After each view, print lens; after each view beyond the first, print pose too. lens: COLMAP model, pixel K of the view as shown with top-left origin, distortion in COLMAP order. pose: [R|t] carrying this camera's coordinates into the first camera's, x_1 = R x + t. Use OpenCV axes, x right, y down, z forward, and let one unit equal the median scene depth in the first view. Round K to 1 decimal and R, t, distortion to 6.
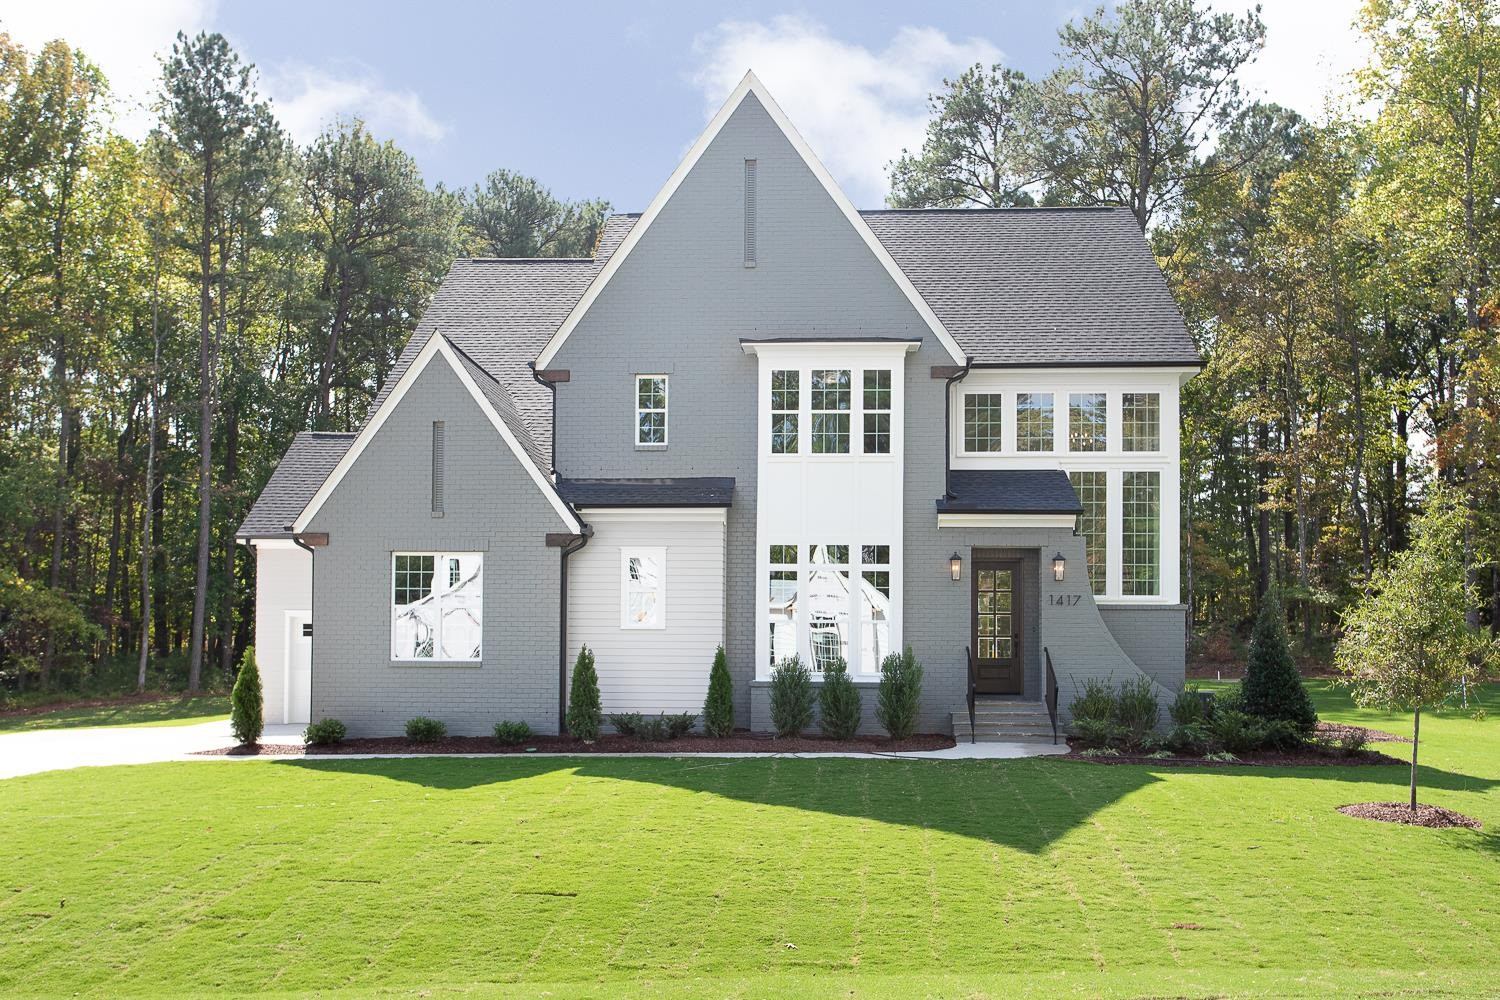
lens RADIAL K [[1428.2, 0, 750.0], [0, 1428.2, 500.0], [0, 0, 1]] dist [0.007114, 0.006139]
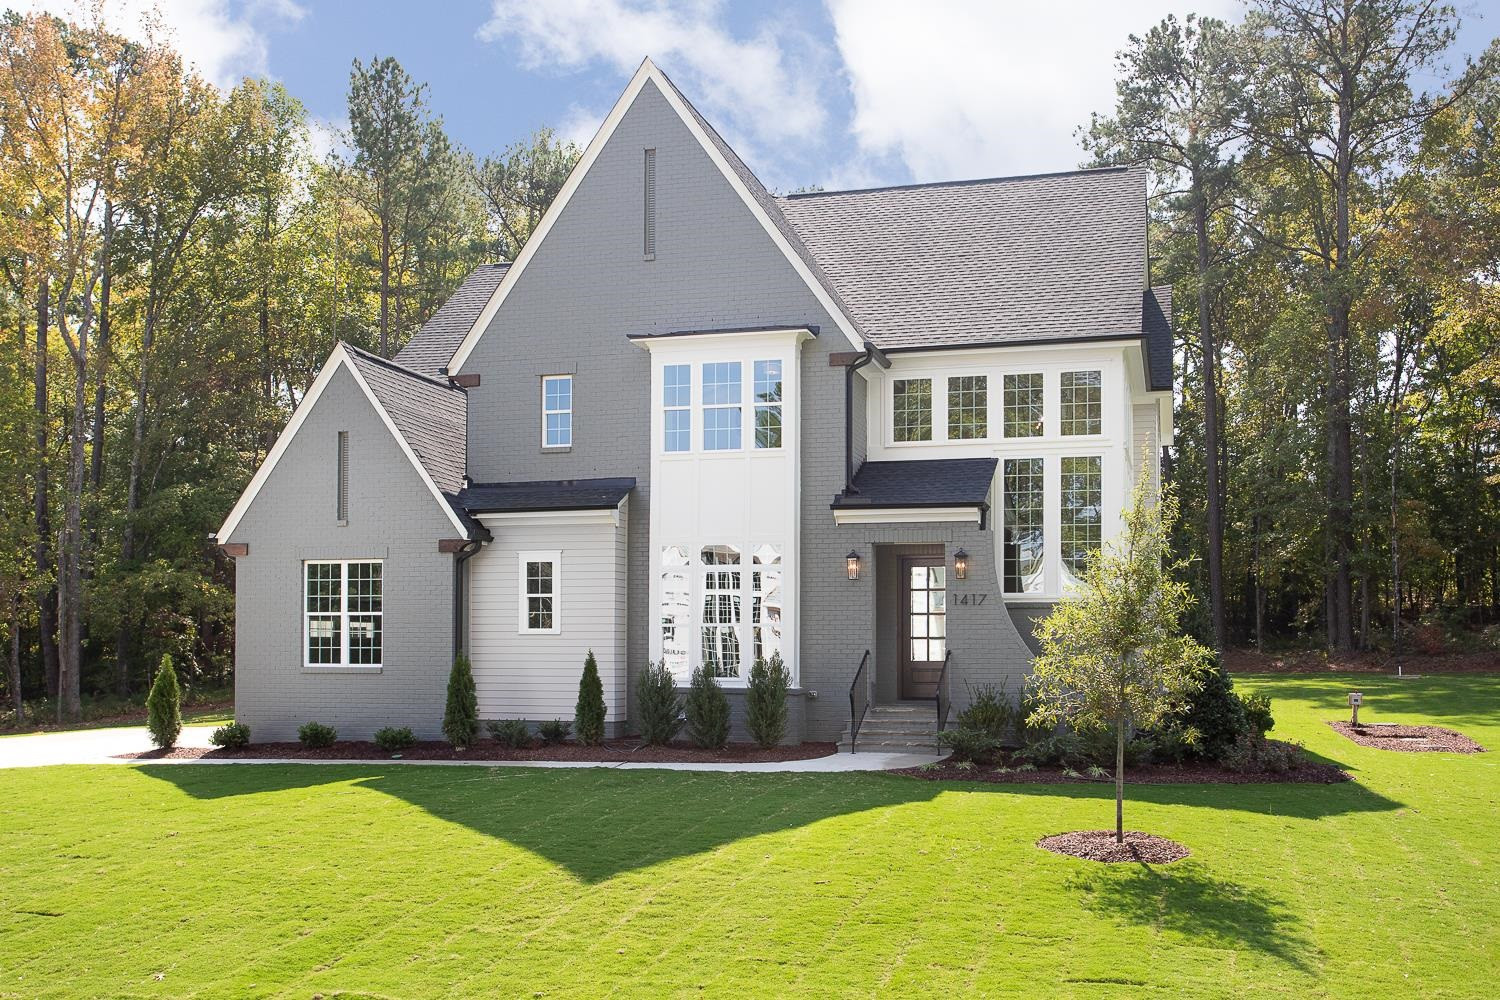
lens RADIAL K [[1446.2, 0, 750.0], [0, 1446.2, 500.0], [0, 0, 1]] dist [0.004503, 0.013813]
pose [[0.978174, -0.026800, -0.206053, 0.274310], [0.028405, 0.999585, 0.004836, -0.002952], [0.205838, -0.010583, 0.978529, 0.051817]]
